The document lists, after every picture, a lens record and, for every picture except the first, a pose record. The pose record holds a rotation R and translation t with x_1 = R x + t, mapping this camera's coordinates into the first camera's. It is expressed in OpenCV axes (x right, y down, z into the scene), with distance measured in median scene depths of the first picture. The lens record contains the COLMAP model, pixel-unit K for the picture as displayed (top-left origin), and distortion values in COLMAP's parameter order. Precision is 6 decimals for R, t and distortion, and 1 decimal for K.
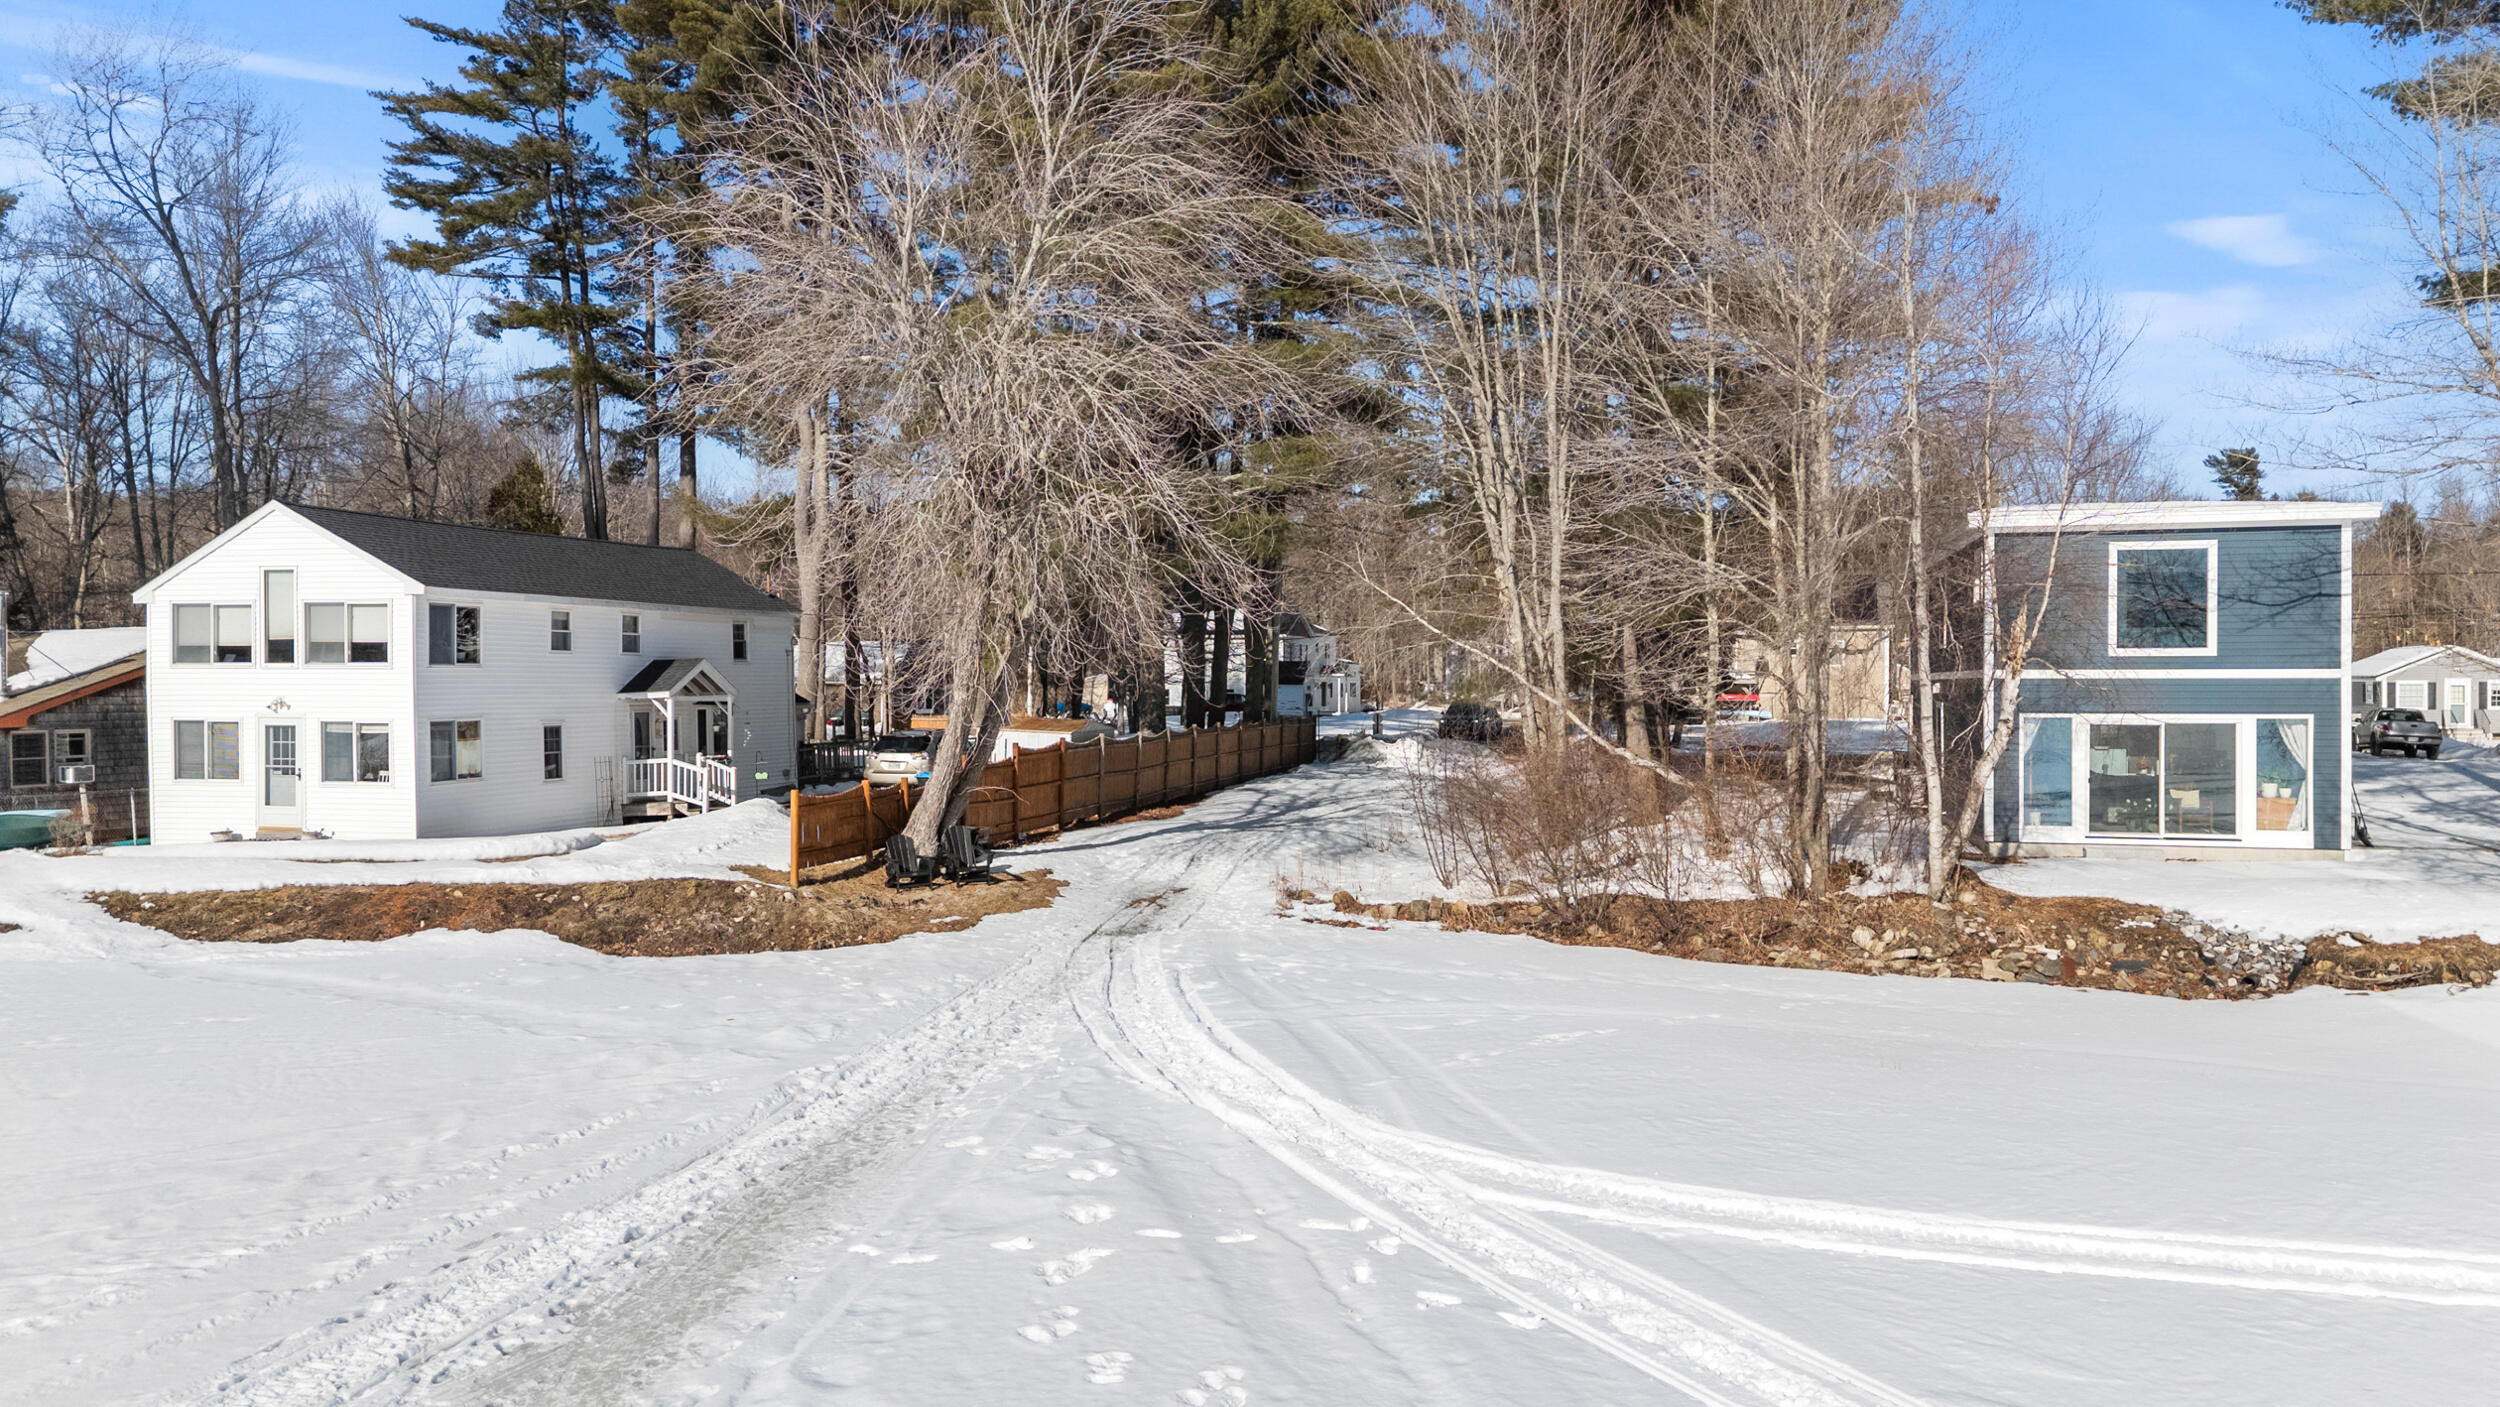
lens RADIAL K [[1872.8, 0, 1248.8], [0, 1872.8, 705.5], [0, 0, 1]] dist [0.047505, -0.019760]
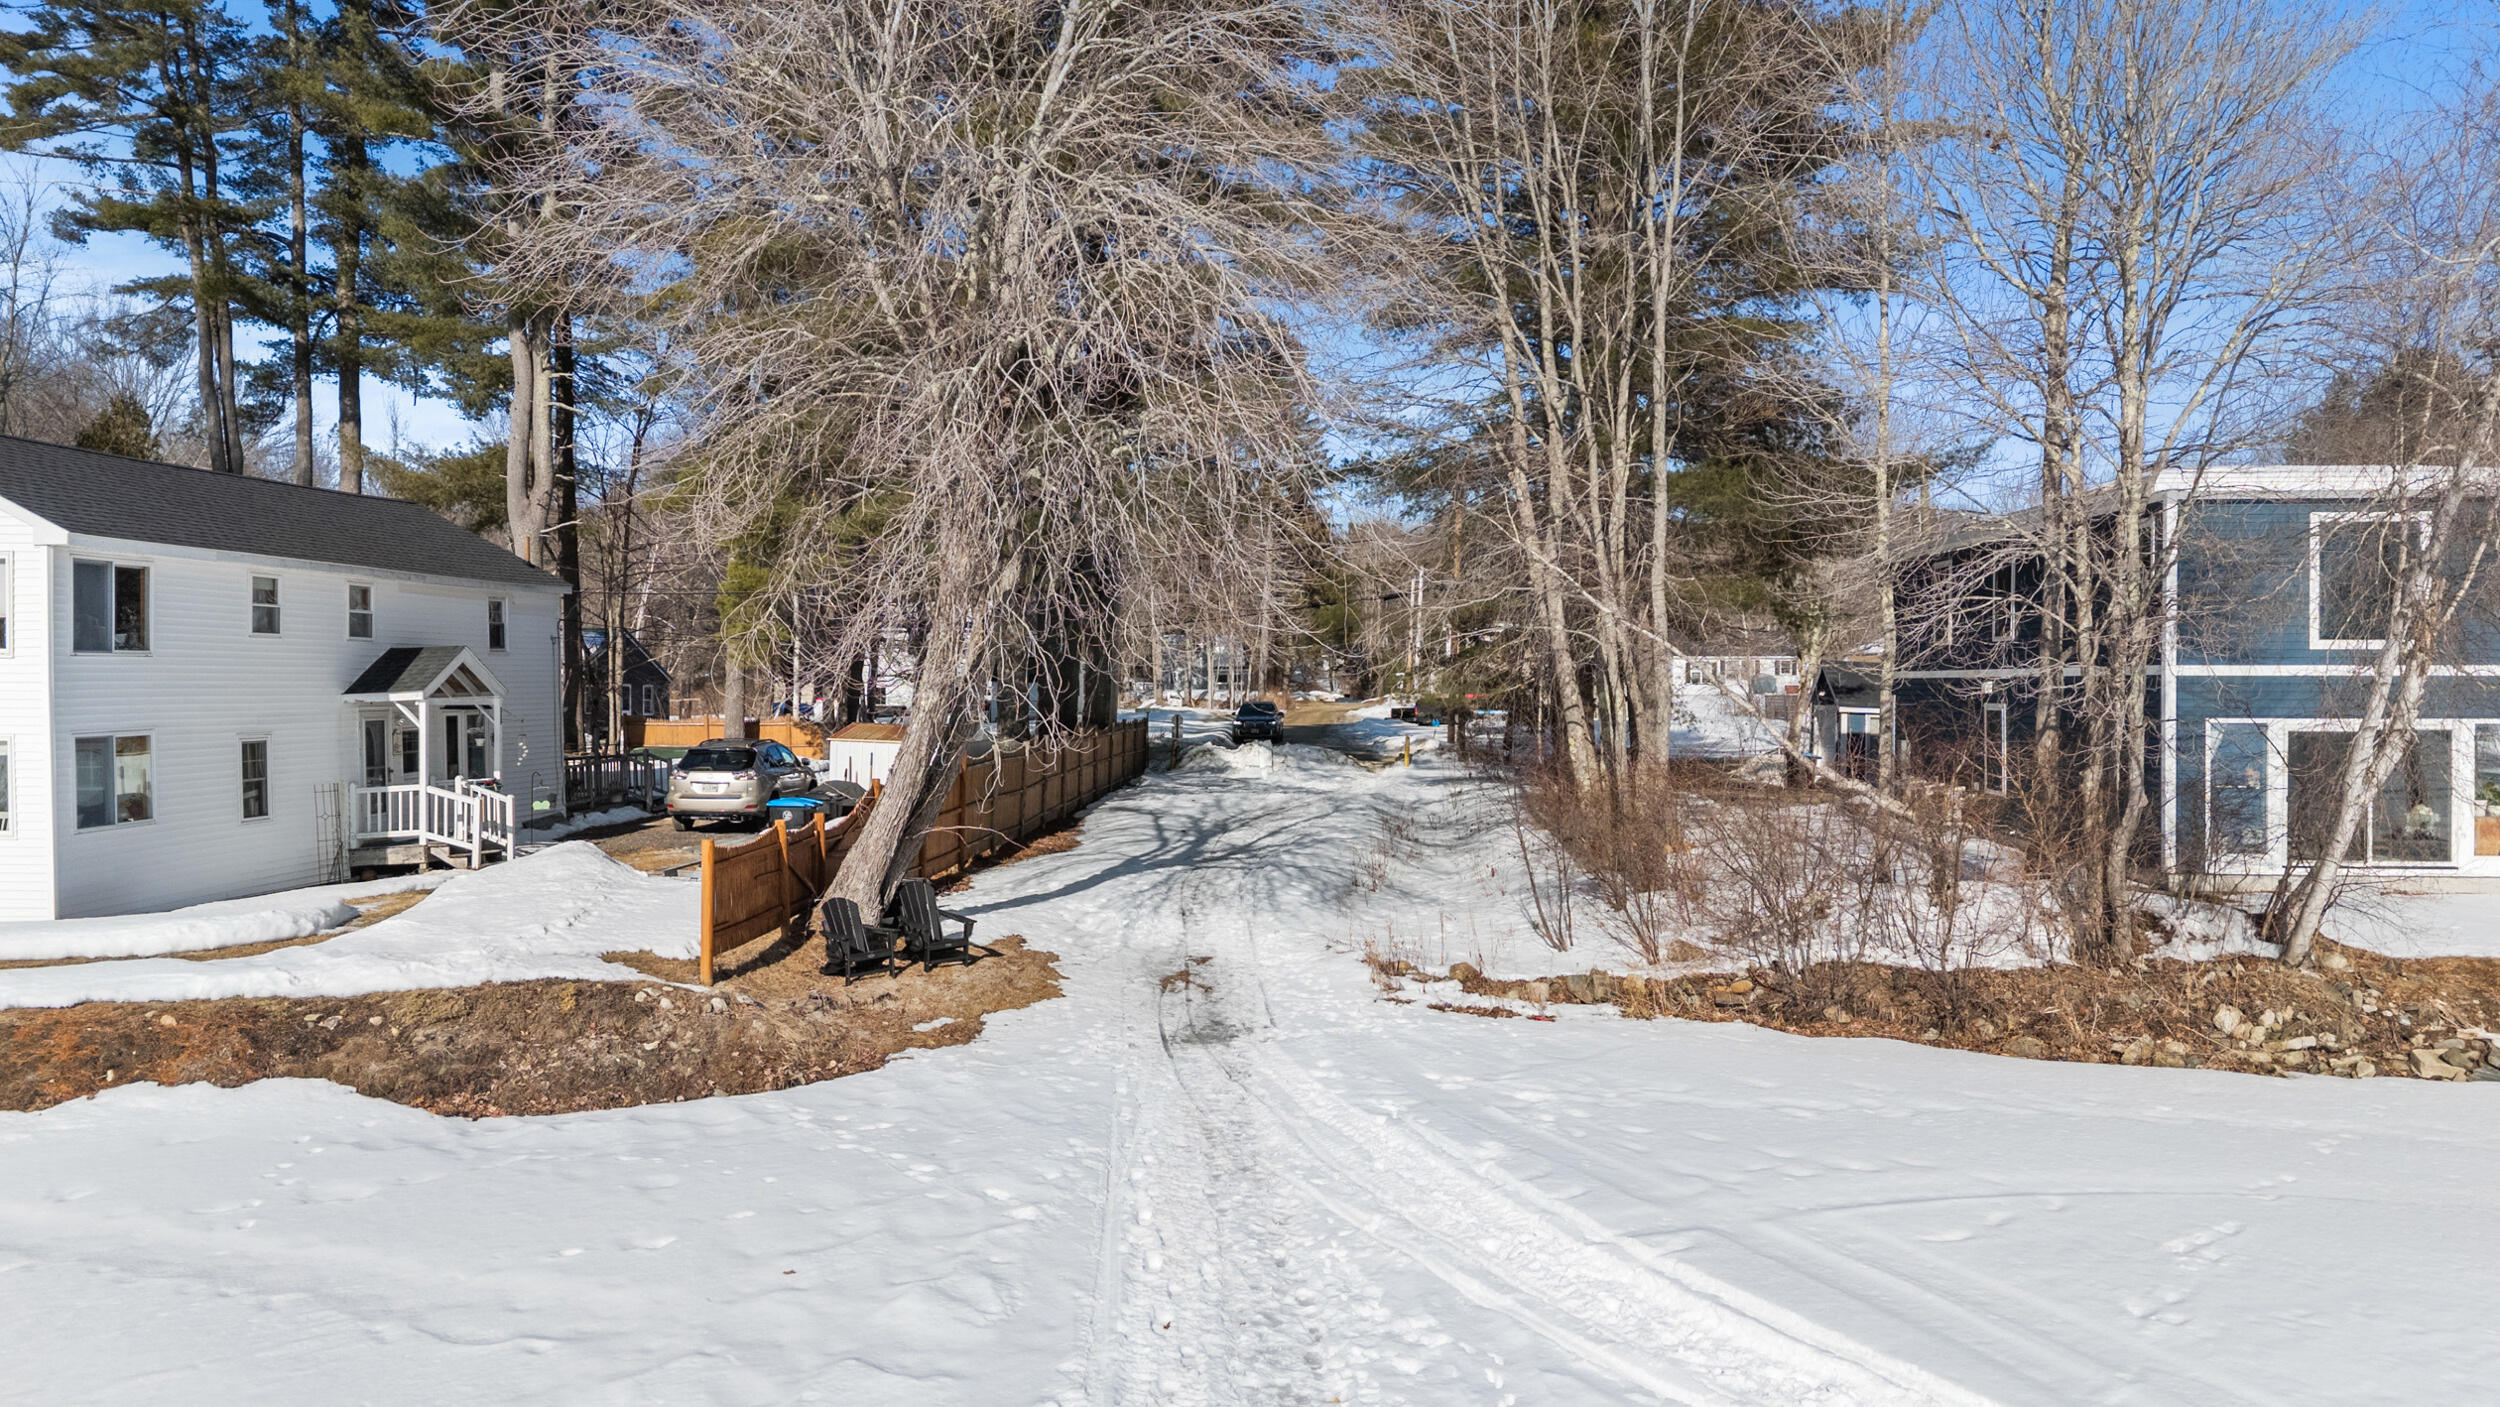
lens RADIAL K [[1872.8, 0, 1254.1], [0, 1872.8, 695.0], [0, 0, 1]] dist [0.047505, -0.019760]
pose [[0.980379, -0.000482, 0.197123, -0.160351], [0.001391, 0.999989, -0.004475, -0.002844], [-0.197119, 0.004661, 0.980369, 0.265858]]
